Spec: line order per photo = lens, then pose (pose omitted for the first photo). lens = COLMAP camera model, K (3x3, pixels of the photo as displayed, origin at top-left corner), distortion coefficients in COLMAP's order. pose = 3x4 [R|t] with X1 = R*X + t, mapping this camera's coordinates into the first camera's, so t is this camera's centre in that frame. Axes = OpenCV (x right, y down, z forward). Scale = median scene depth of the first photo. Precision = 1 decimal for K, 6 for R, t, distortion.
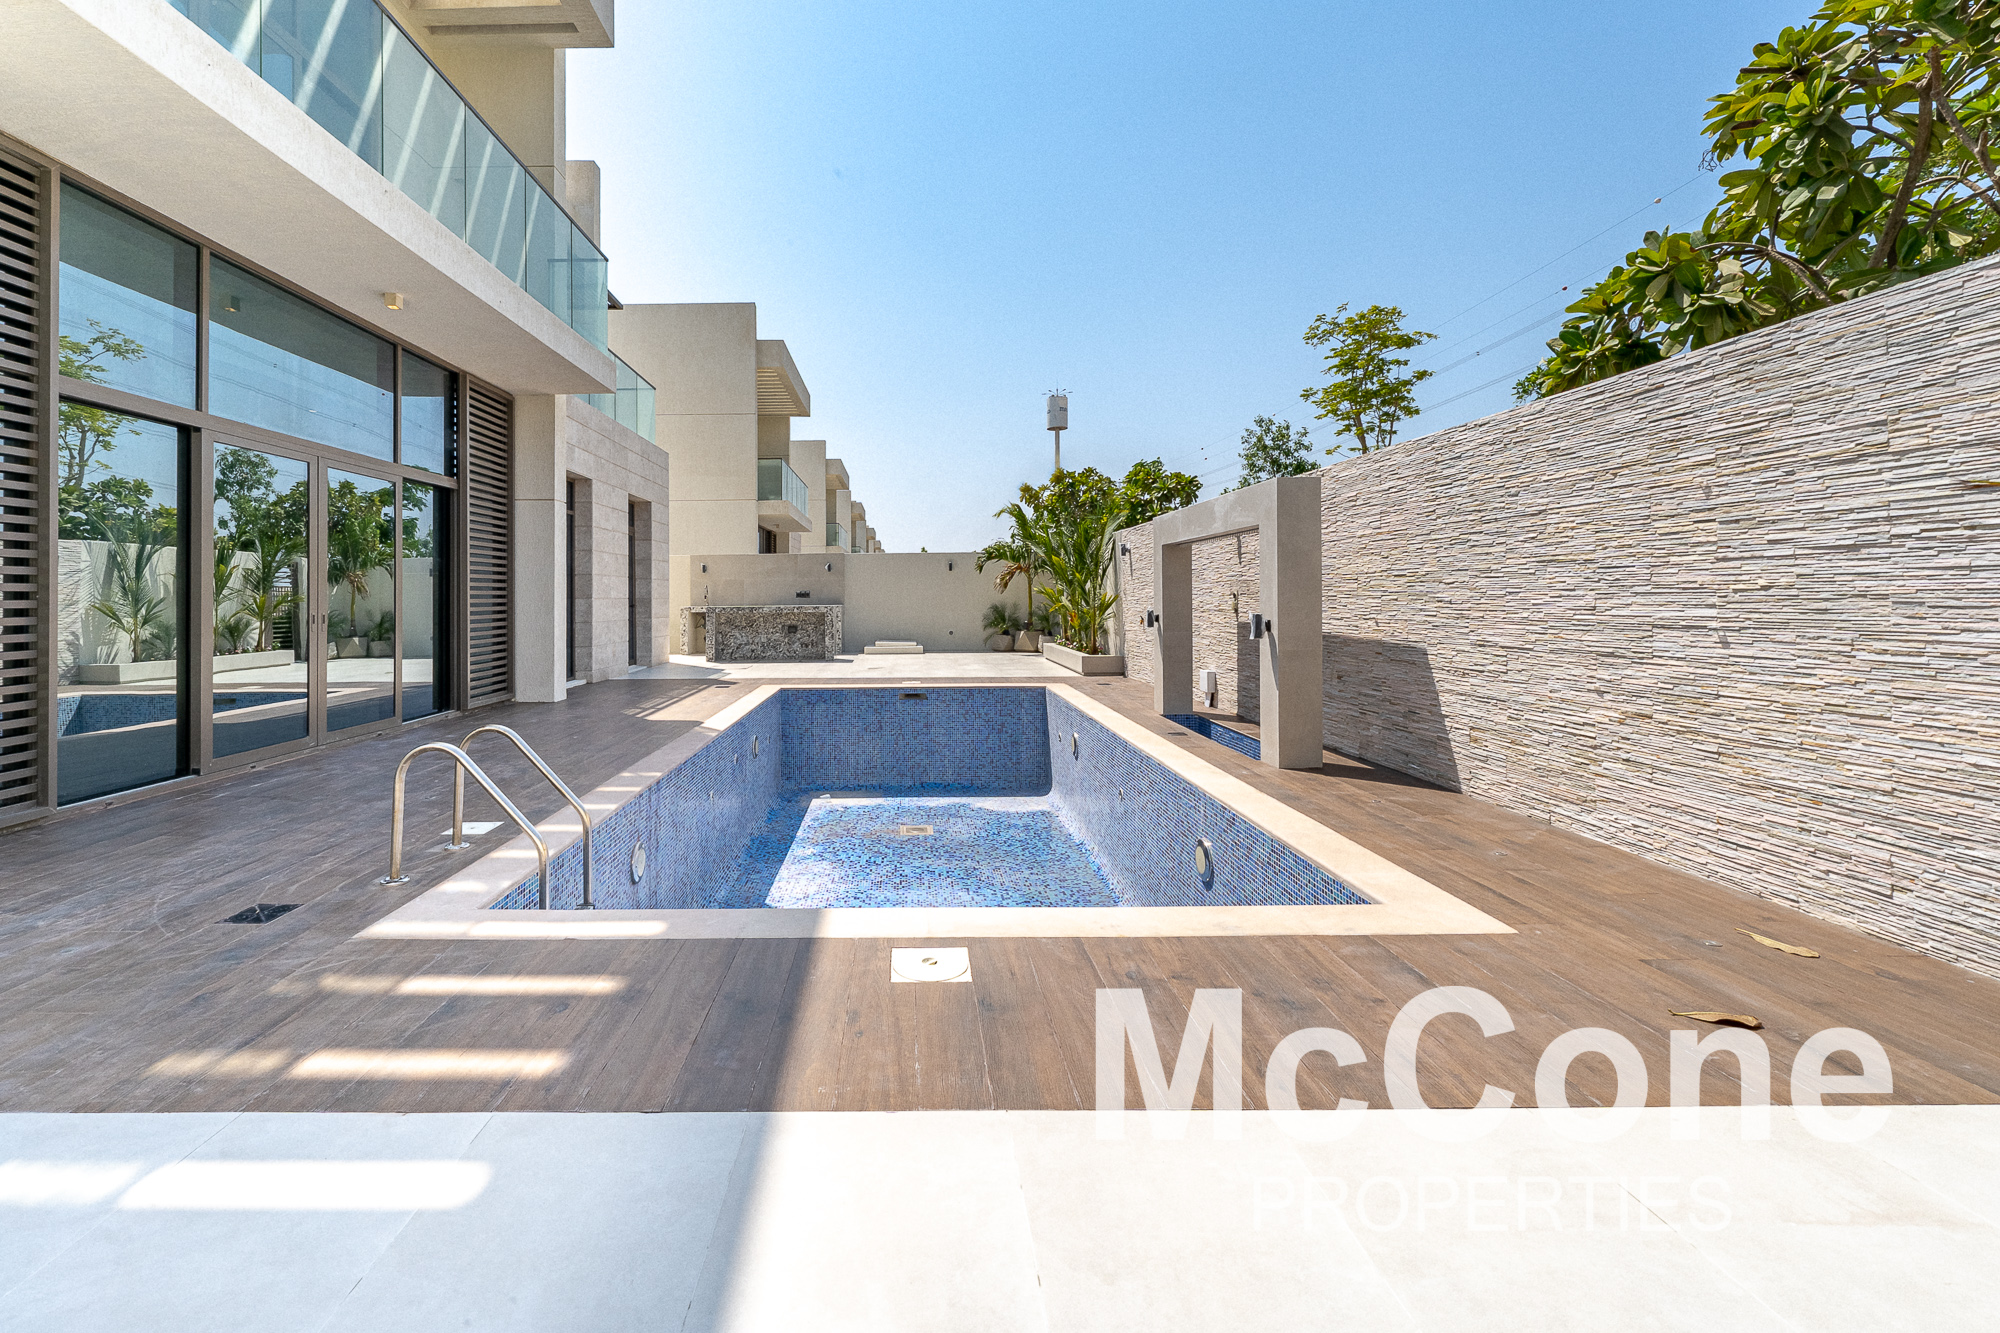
lens RADIAL K [[841.0, 0, 910.5], [0, 841.0, 576.3], [0, 0, 1]] dist [0.001285, 0.000358]
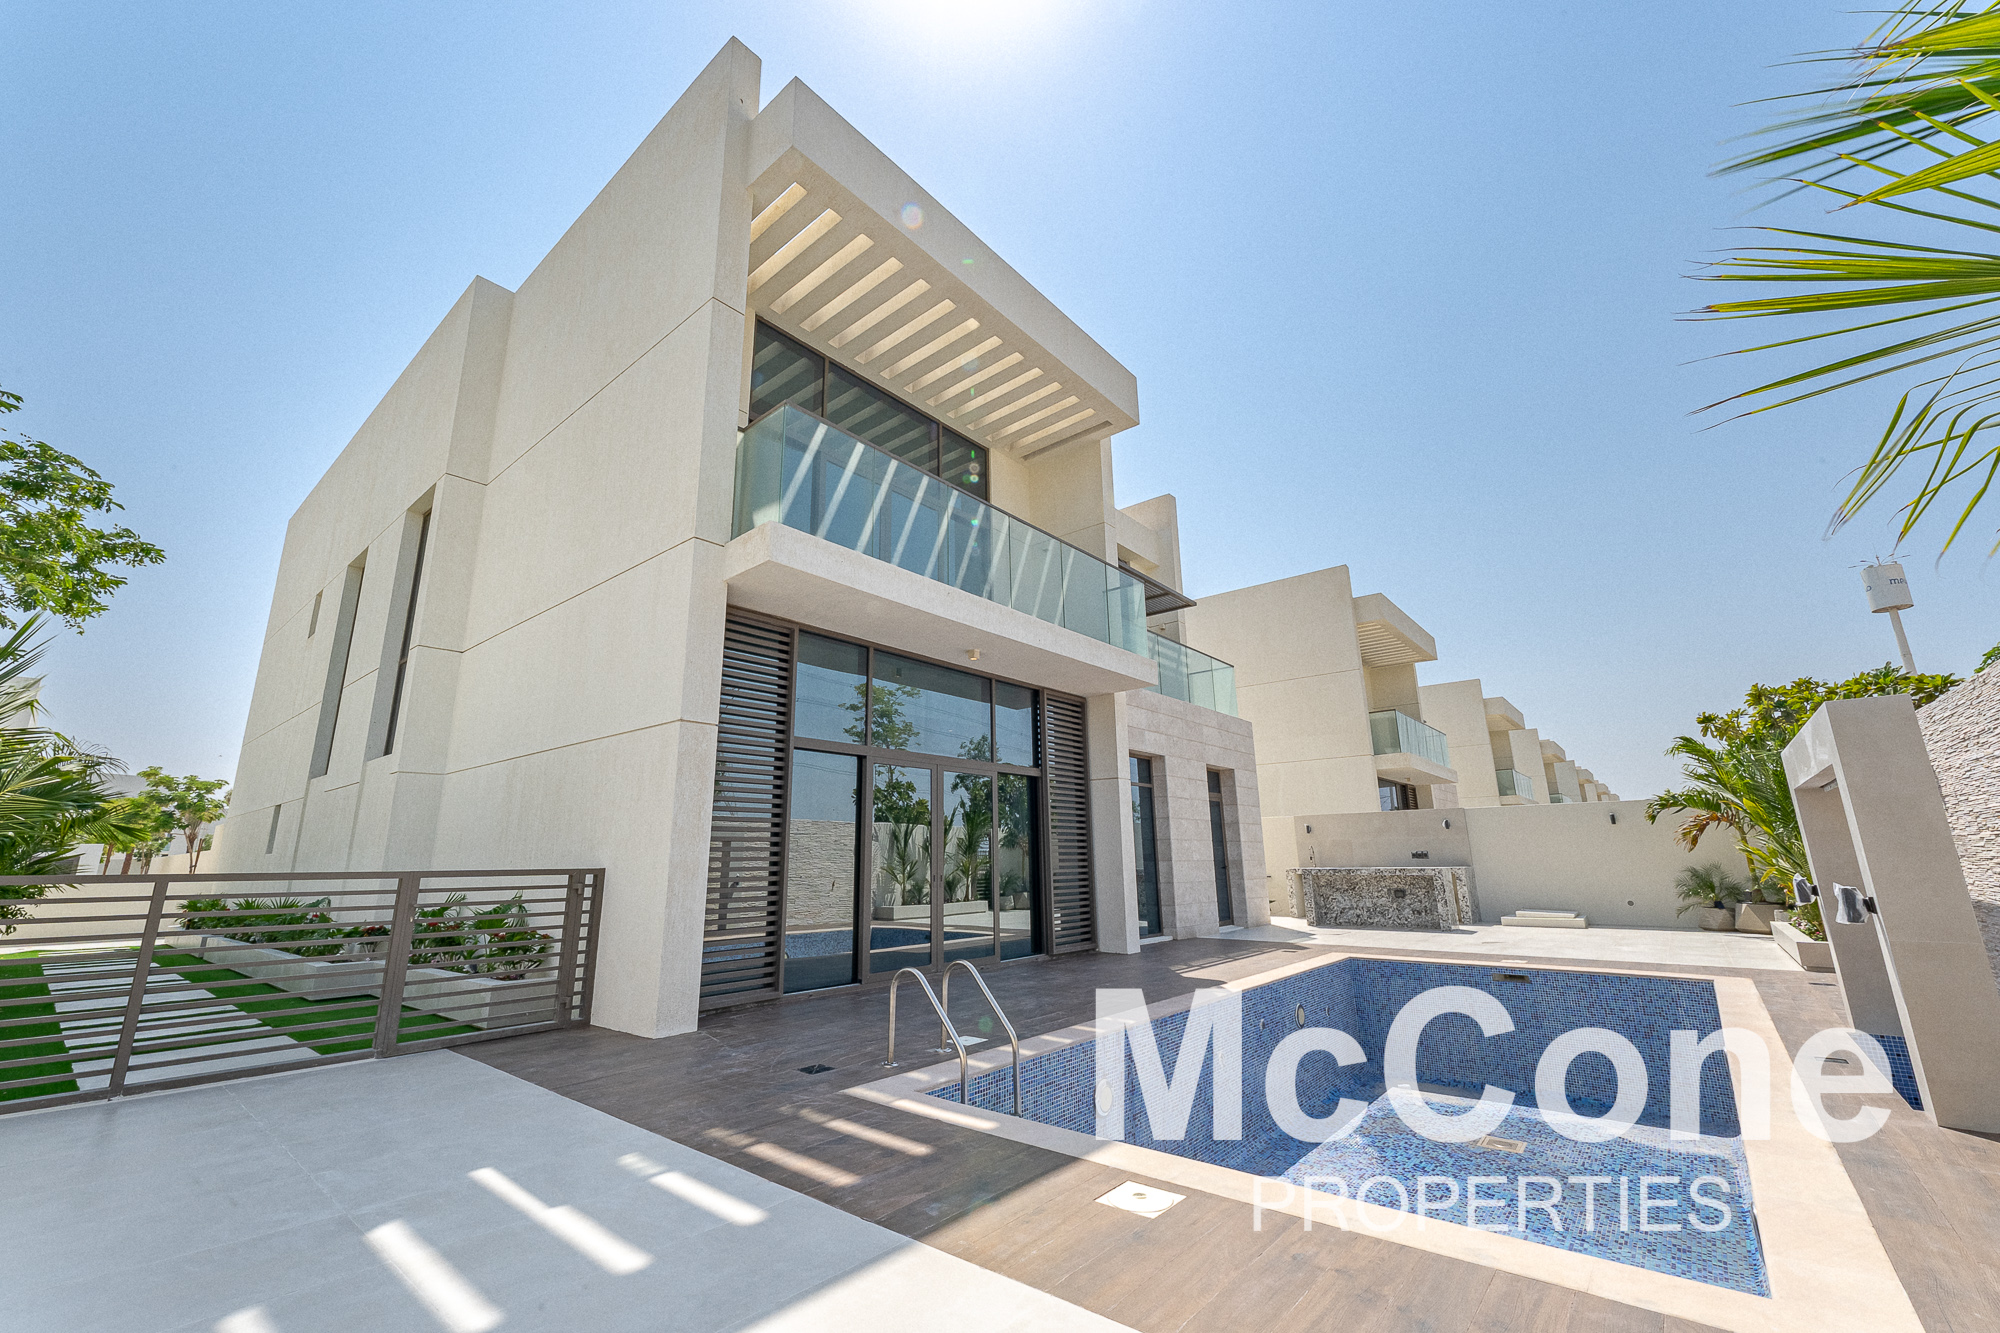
lens RADIAL K [[805.5, 0, 989.6], [0, 805.5, 642.1], [0, 0, 1]] dist [0.000761, 0.000215]
pose [[0.766395, -0.169233, -0.619676, 0.162940], [0.020856, 0.970719, -0.239309, -0.005643], [0.642031, 0.170482, 0.747484, -0.023102]]
